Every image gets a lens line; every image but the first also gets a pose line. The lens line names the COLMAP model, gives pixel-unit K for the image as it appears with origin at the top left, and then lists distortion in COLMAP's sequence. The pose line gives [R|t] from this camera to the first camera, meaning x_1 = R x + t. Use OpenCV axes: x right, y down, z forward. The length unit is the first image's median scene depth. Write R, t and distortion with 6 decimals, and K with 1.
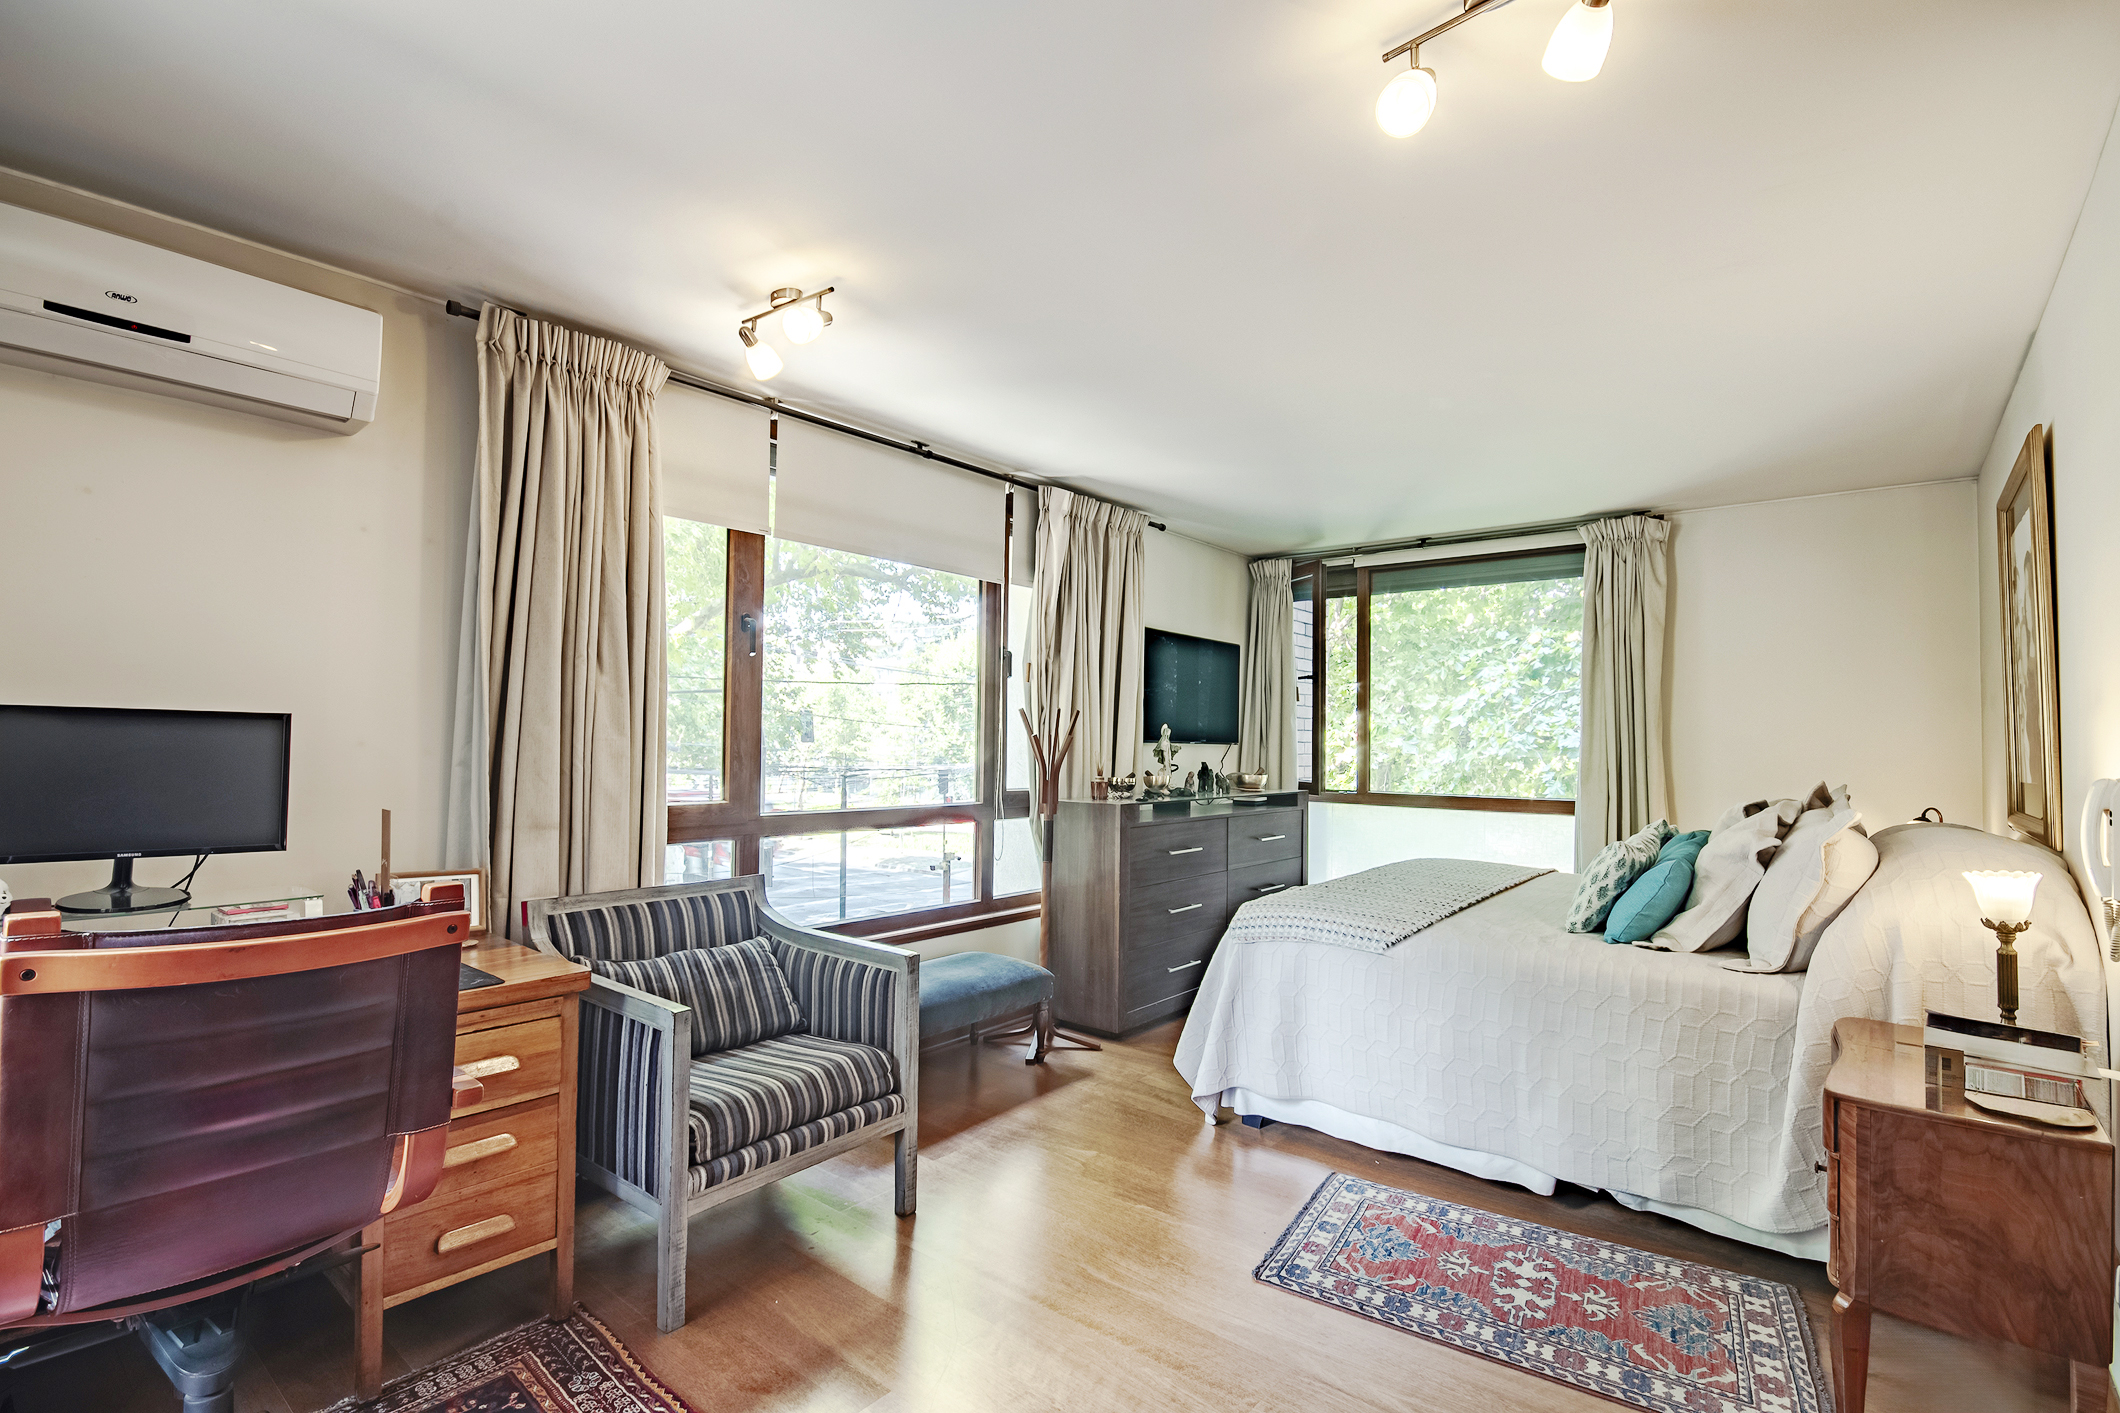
lens RADIAL K [[967.0, 0, 1067.7], [0, 967.0, 713.8], [0, 0, 1]] dist [-0.001171, -0.001827]
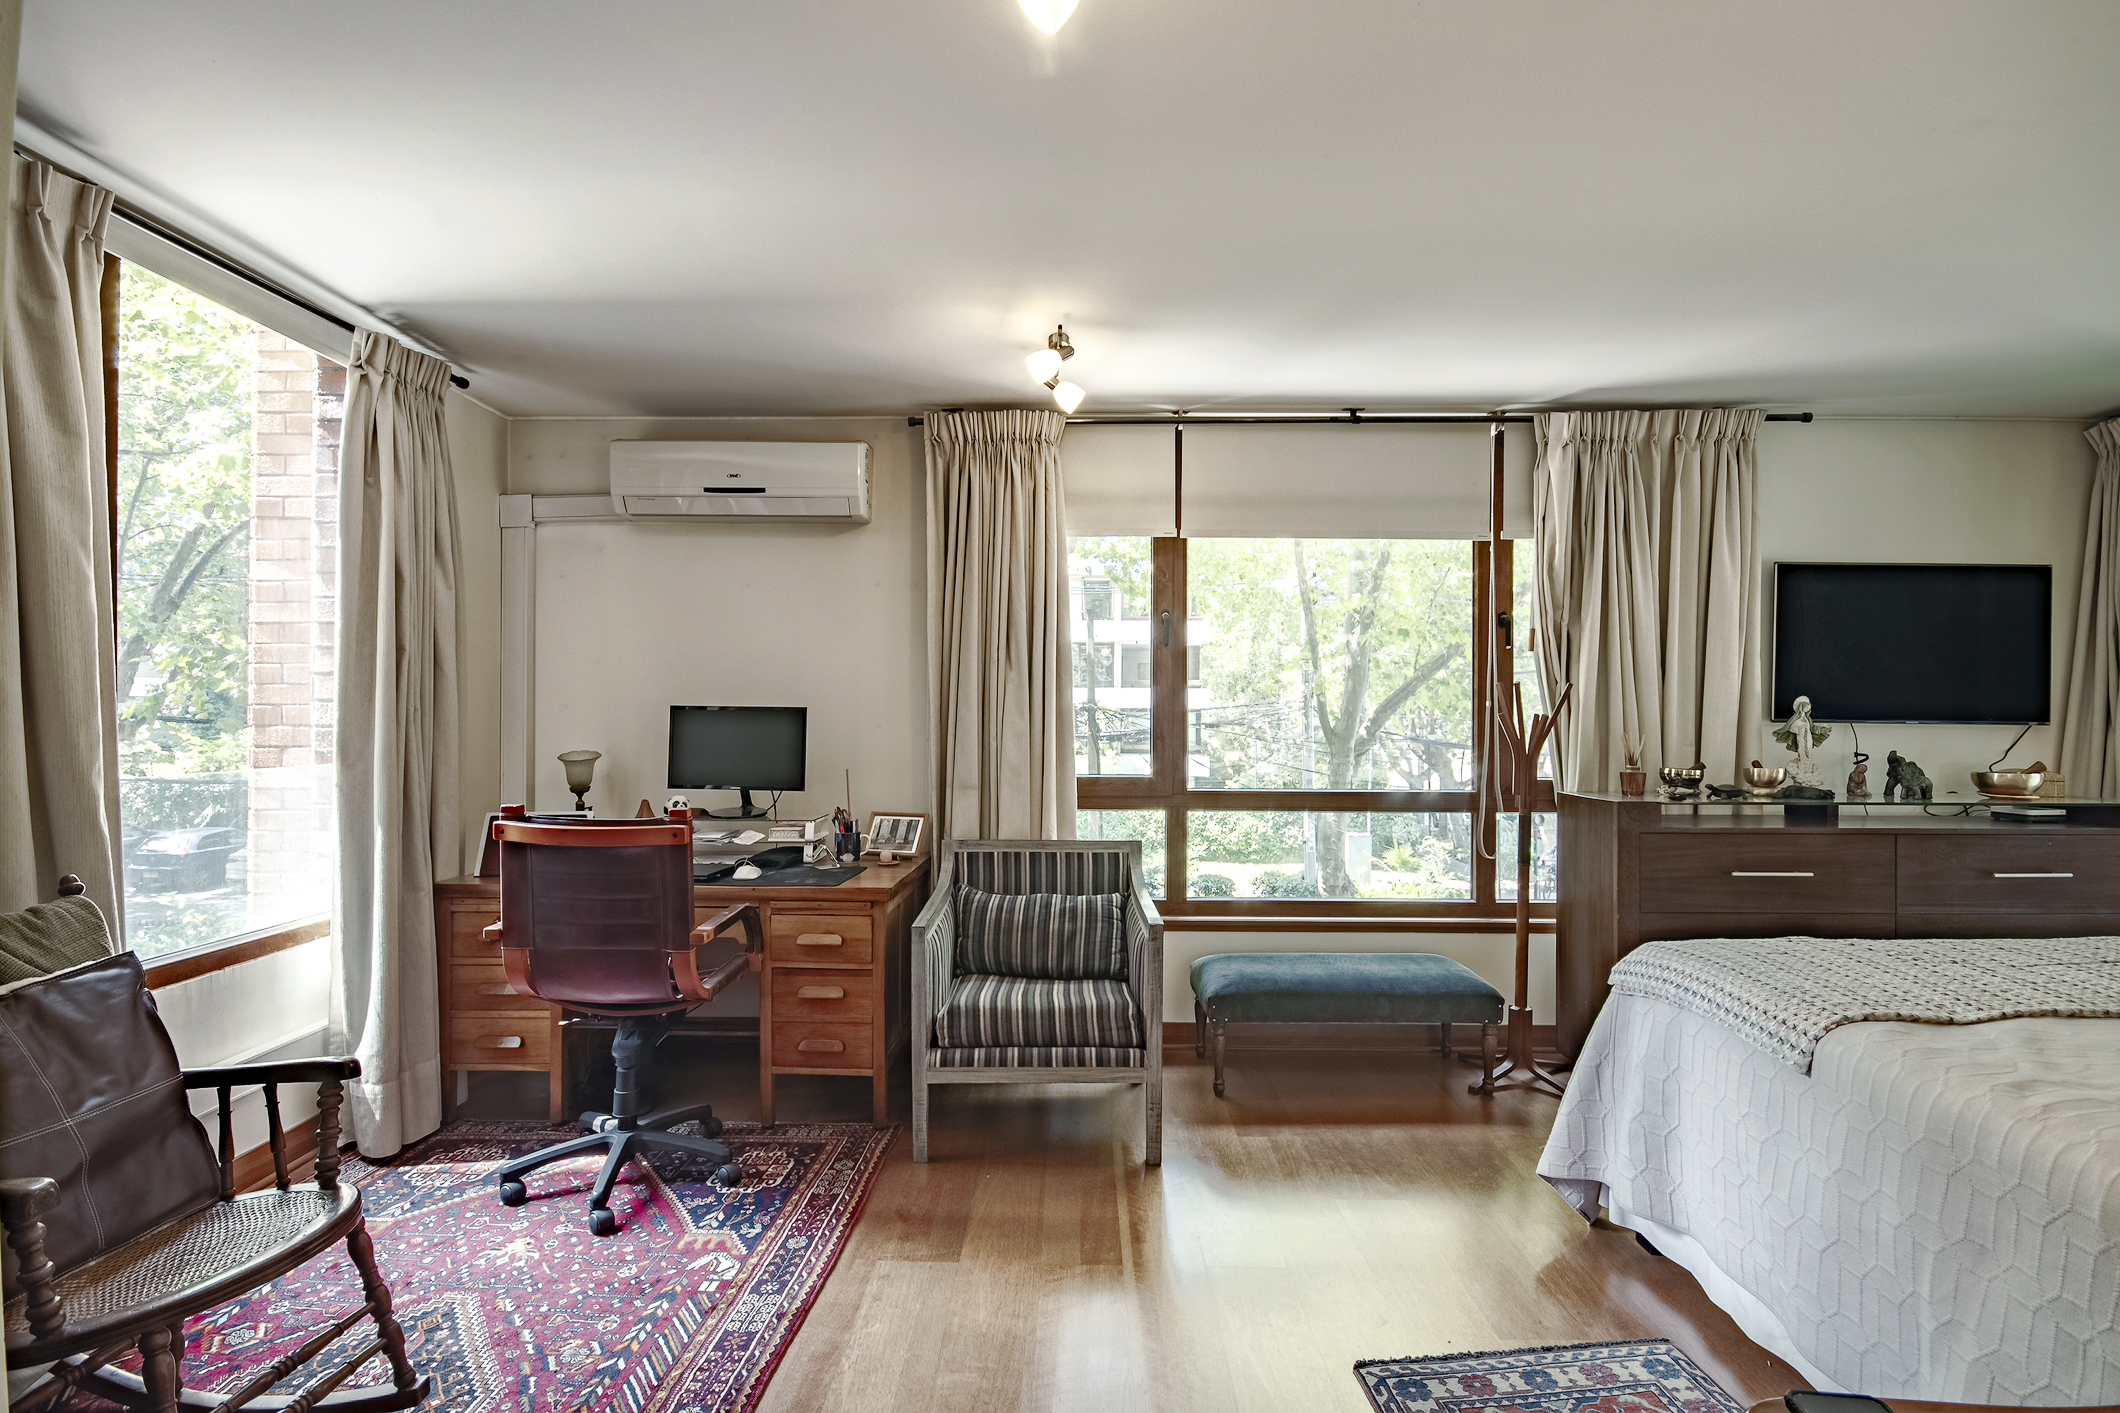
lens RADIAL K [[967.0, 0, 1069.4], [0, 967.0, 710.8], [0, 0, 1]] dist [-0.001171, -0.001827]
pose [[0.629142, -0.015353, -0.777139, 0.510581], [0.026260, 0.999654, 0.001510, 0.010342], [0.776846, -0.021358, 0.629328, 0.222832]]
